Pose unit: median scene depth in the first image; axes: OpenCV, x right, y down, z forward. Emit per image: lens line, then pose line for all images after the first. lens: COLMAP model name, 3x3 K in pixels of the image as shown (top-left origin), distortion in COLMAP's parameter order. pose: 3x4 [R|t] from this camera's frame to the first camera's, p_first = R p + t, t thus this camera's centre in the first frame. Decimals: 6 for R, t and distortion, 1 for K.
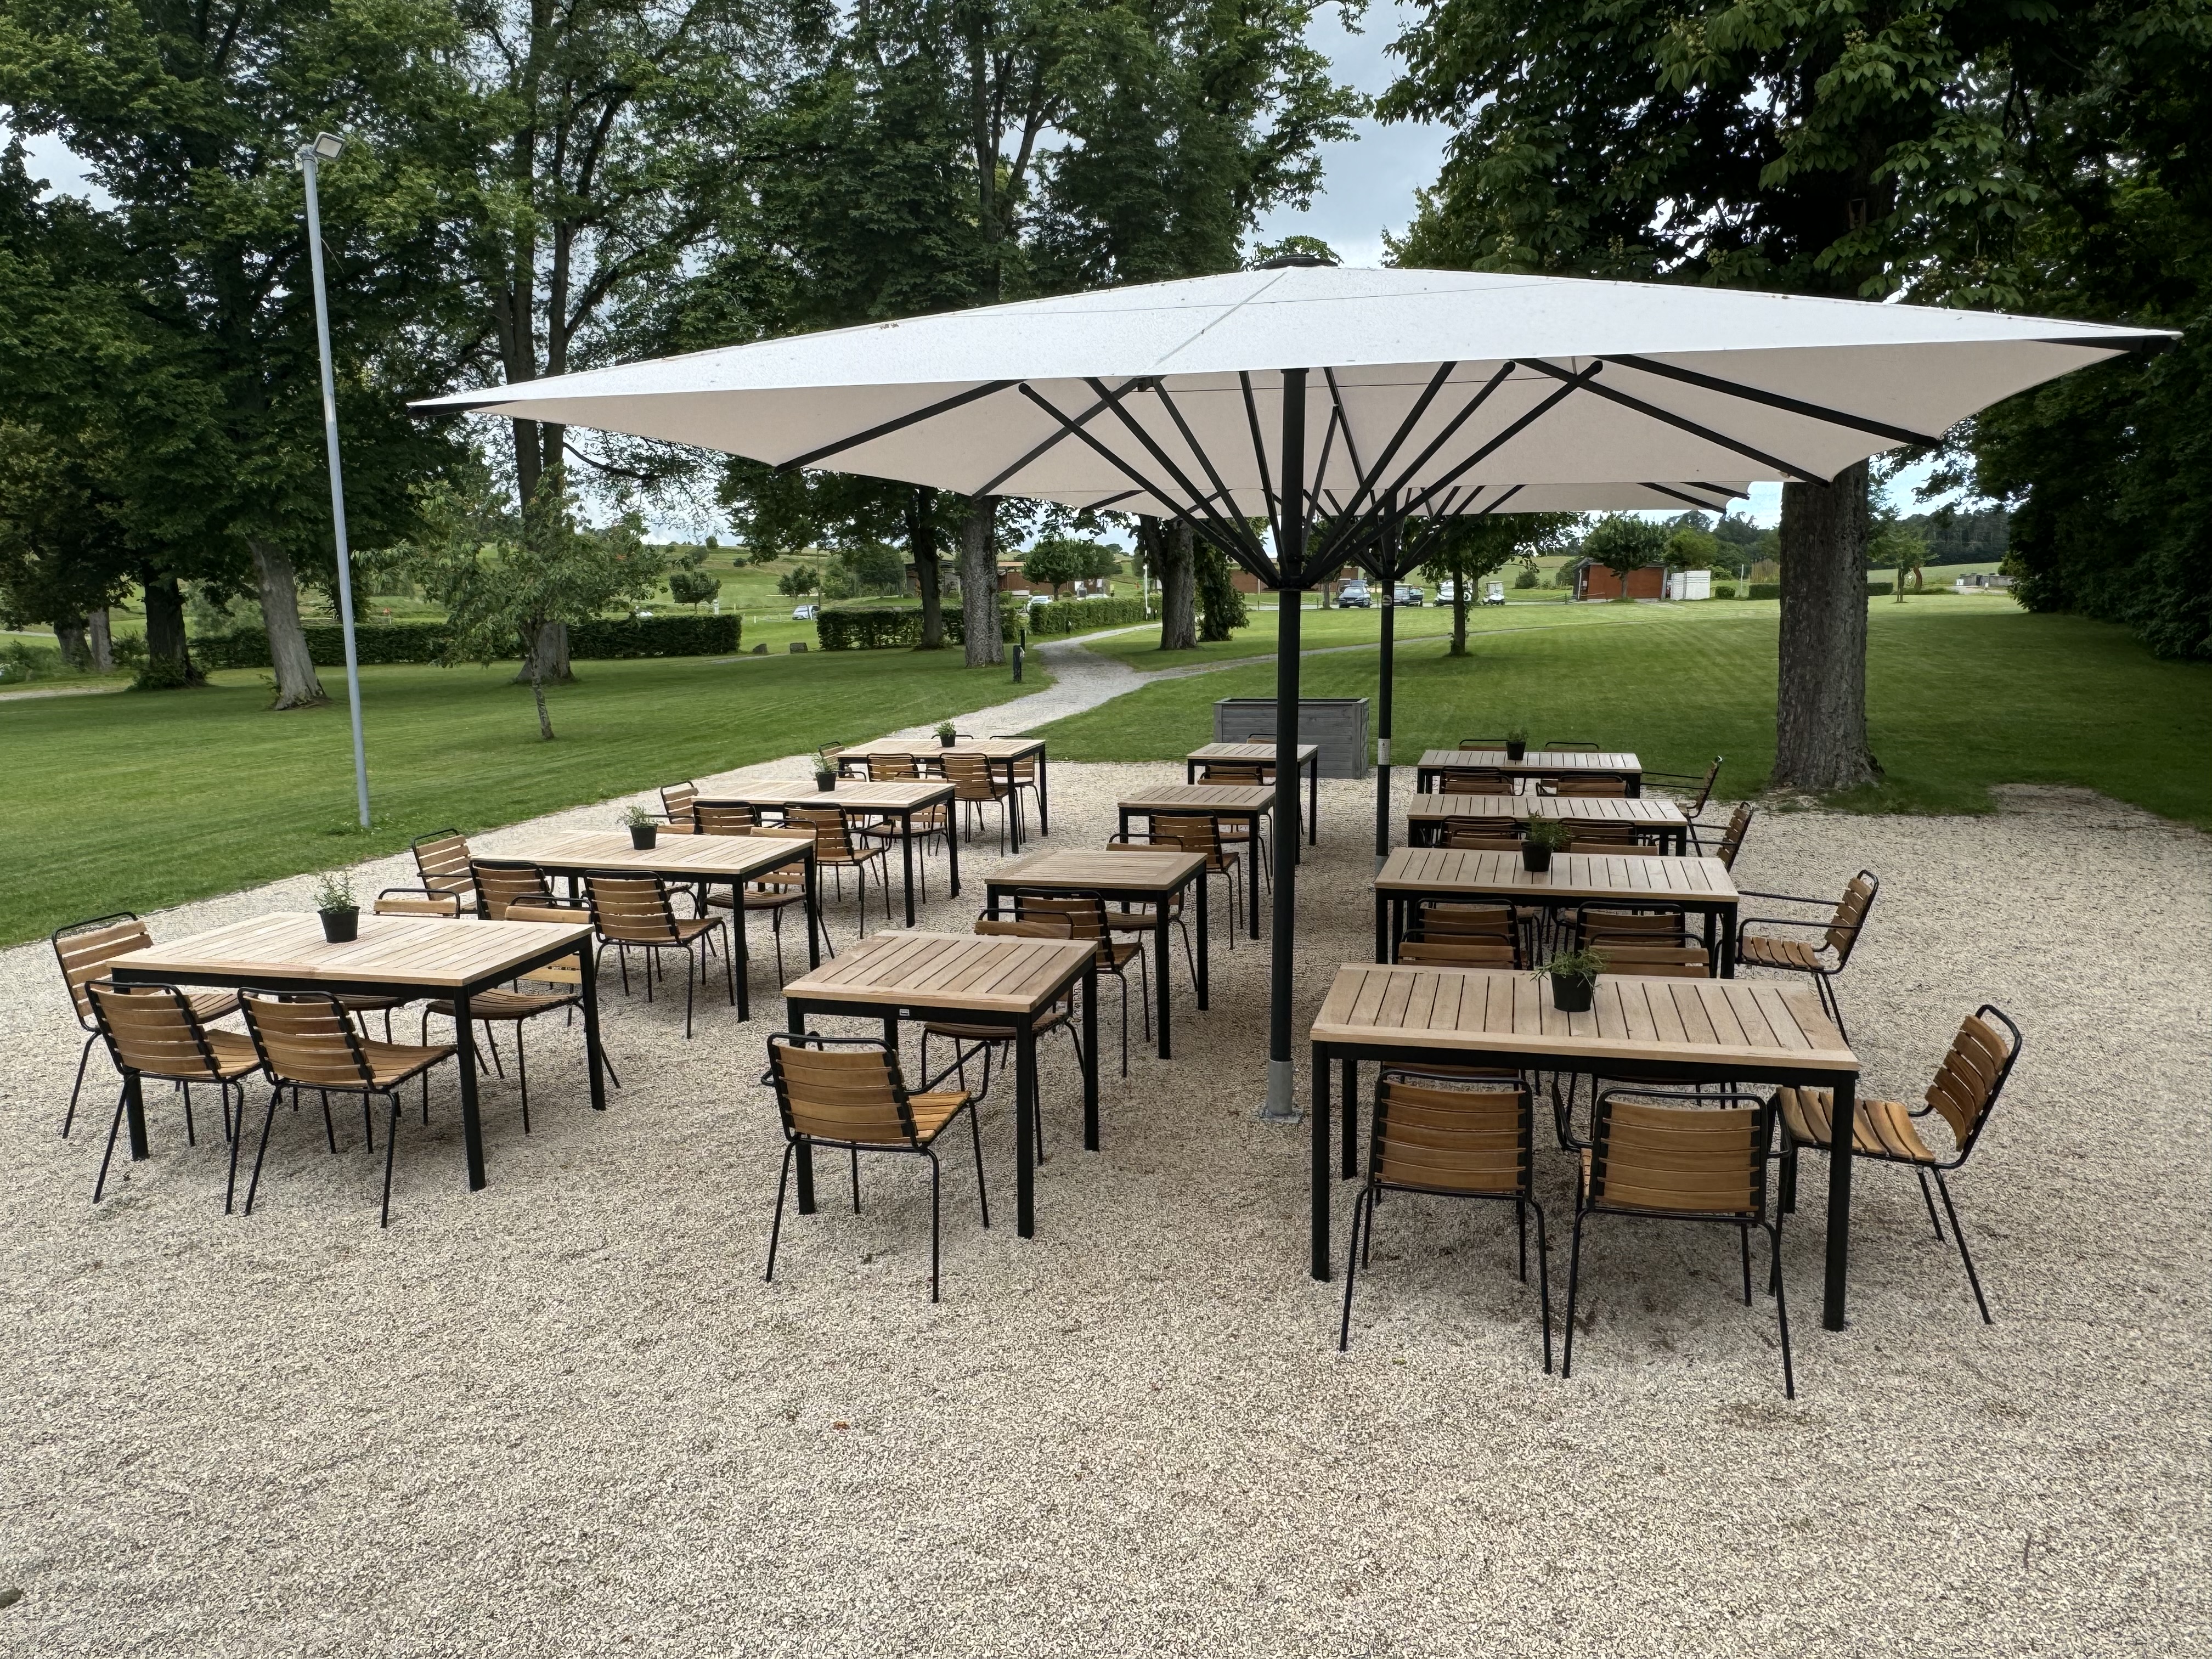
lens RADIAL K [[1543.8, 0, 1106.0], [0, 1543.8, 829.5], [0, 0, 1]] dist [0.014877, -0.034818]
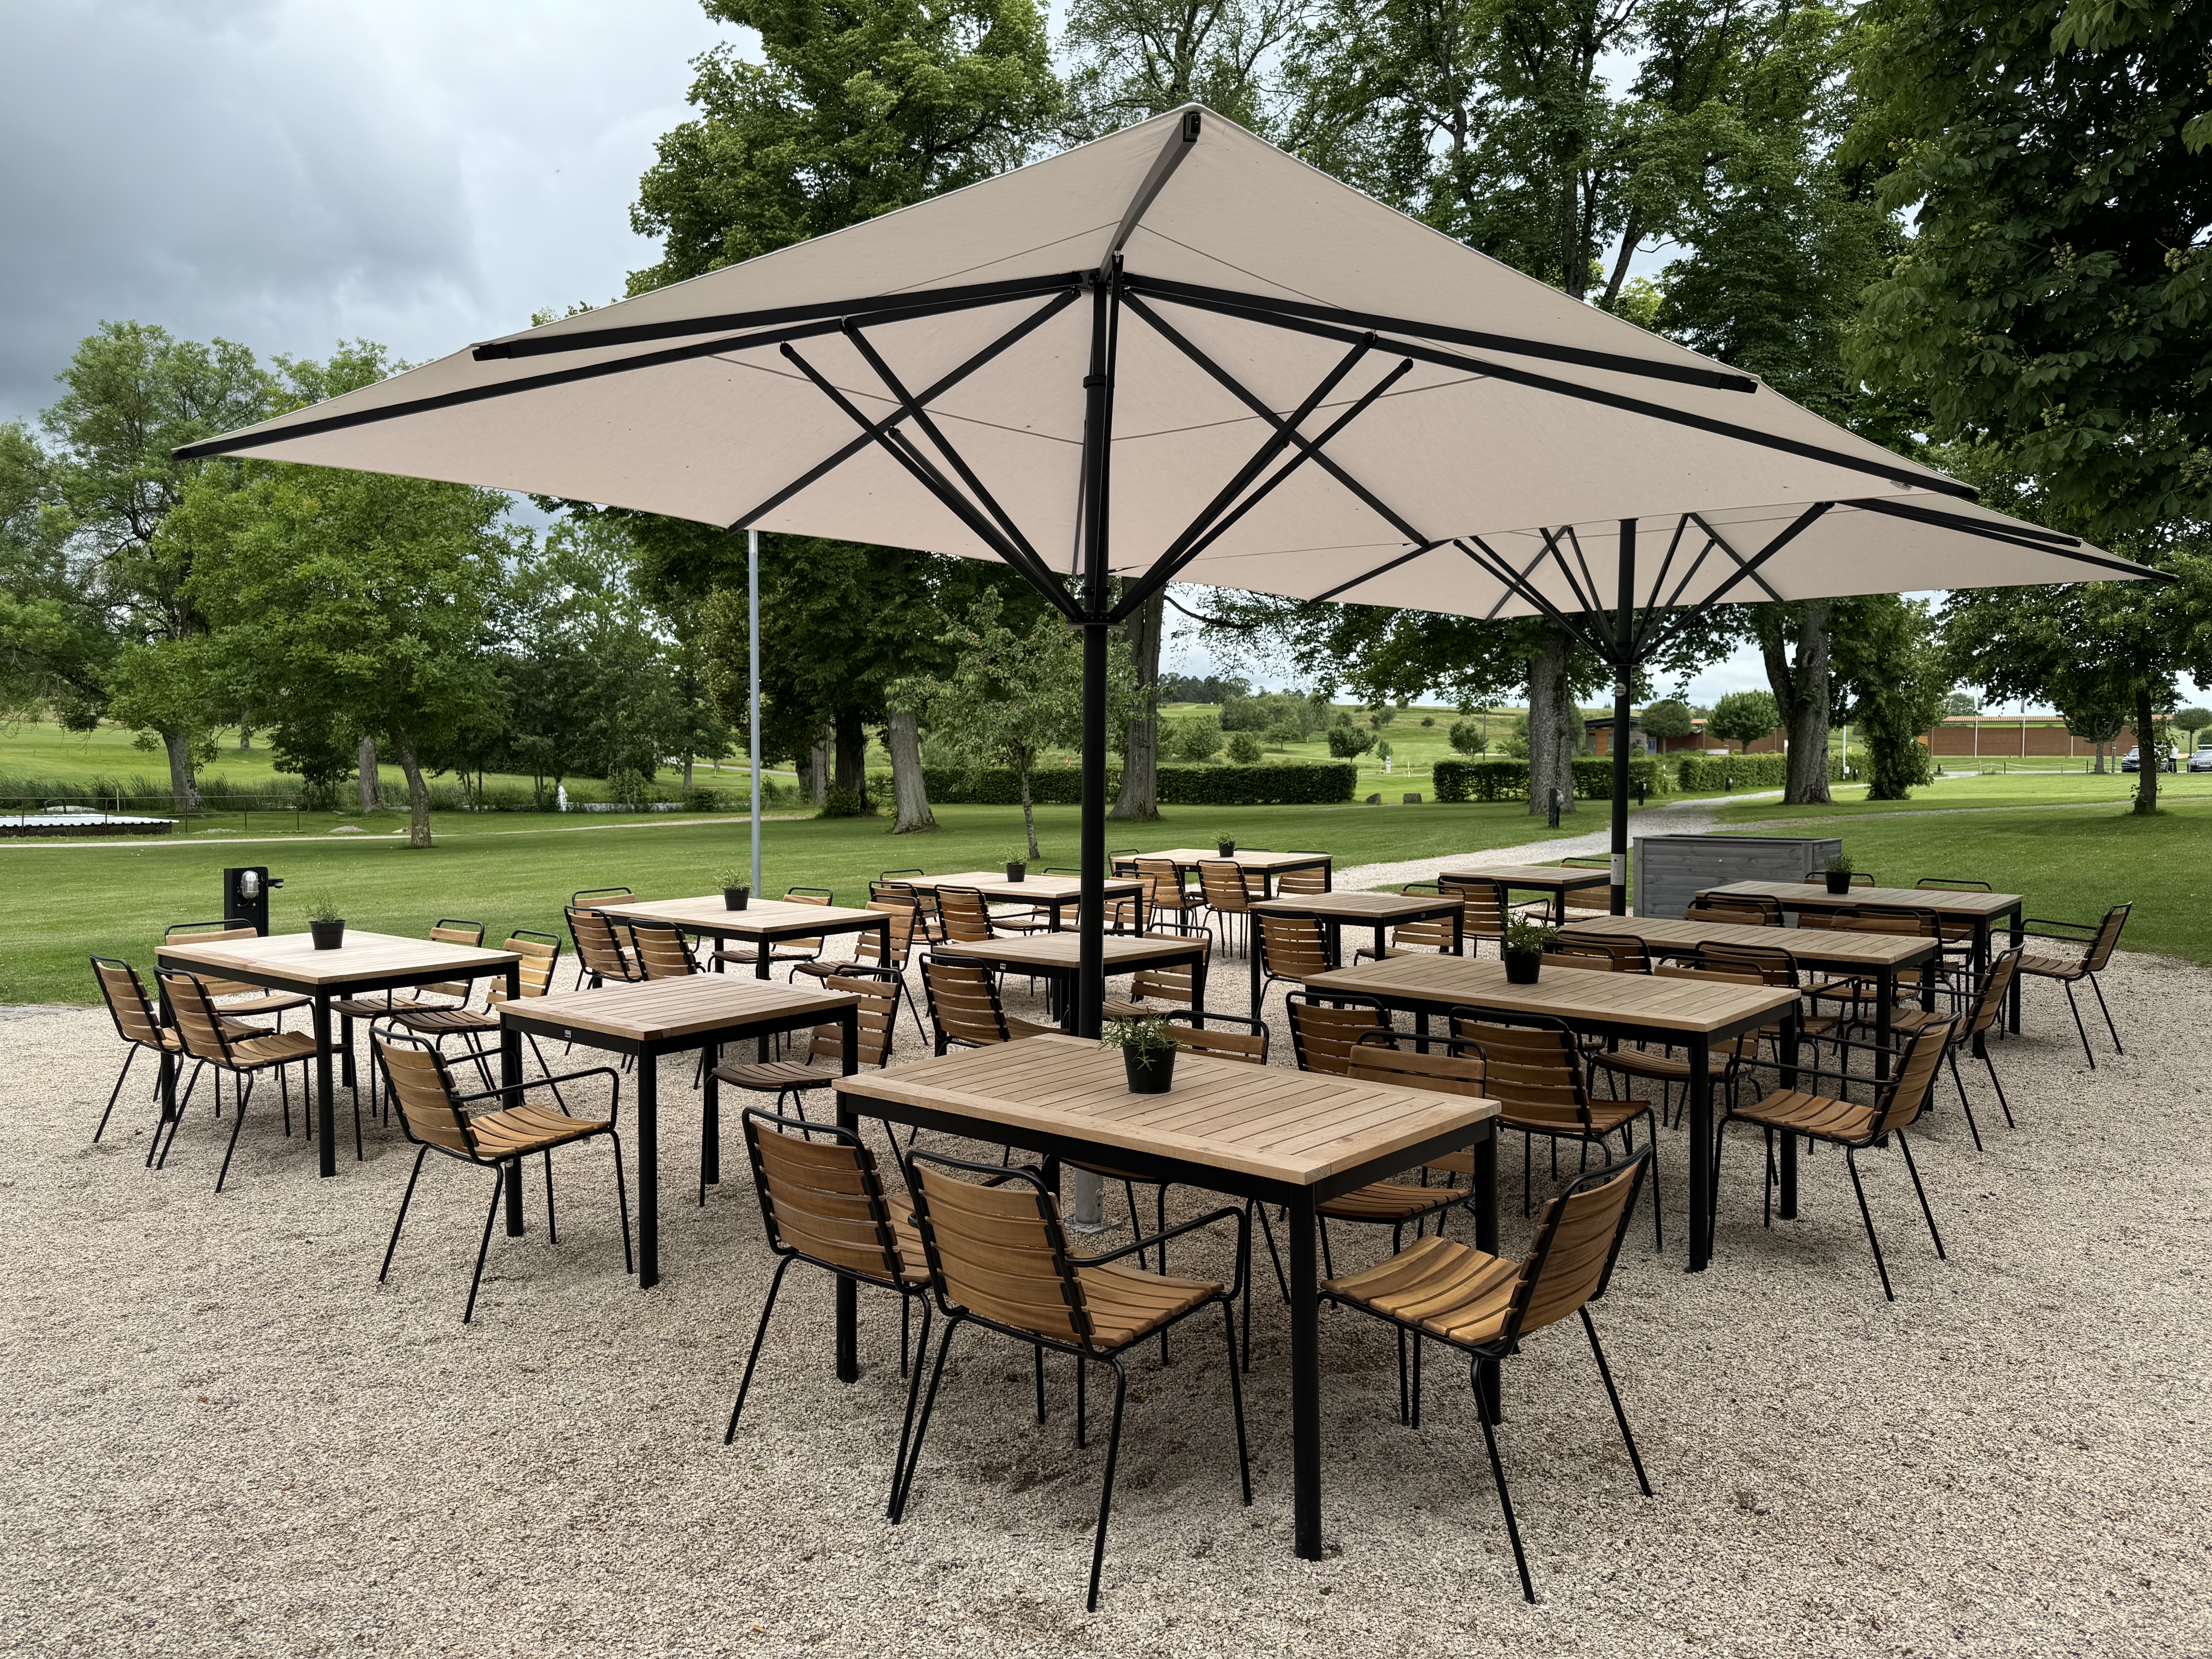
lens RADIAL K [[1584.4, 0, 1106.0], [0, 1584.4, 829.5], [0, 0, 1]] dist [0.067852, -0.073859]
pose [[0.898587, 0.031894, -0.437635, 0.123645], [-0.078340, 0.992992, -0.088486, 0.010241], [0.431746, 0.113796, 0.894788, 0.043270]]
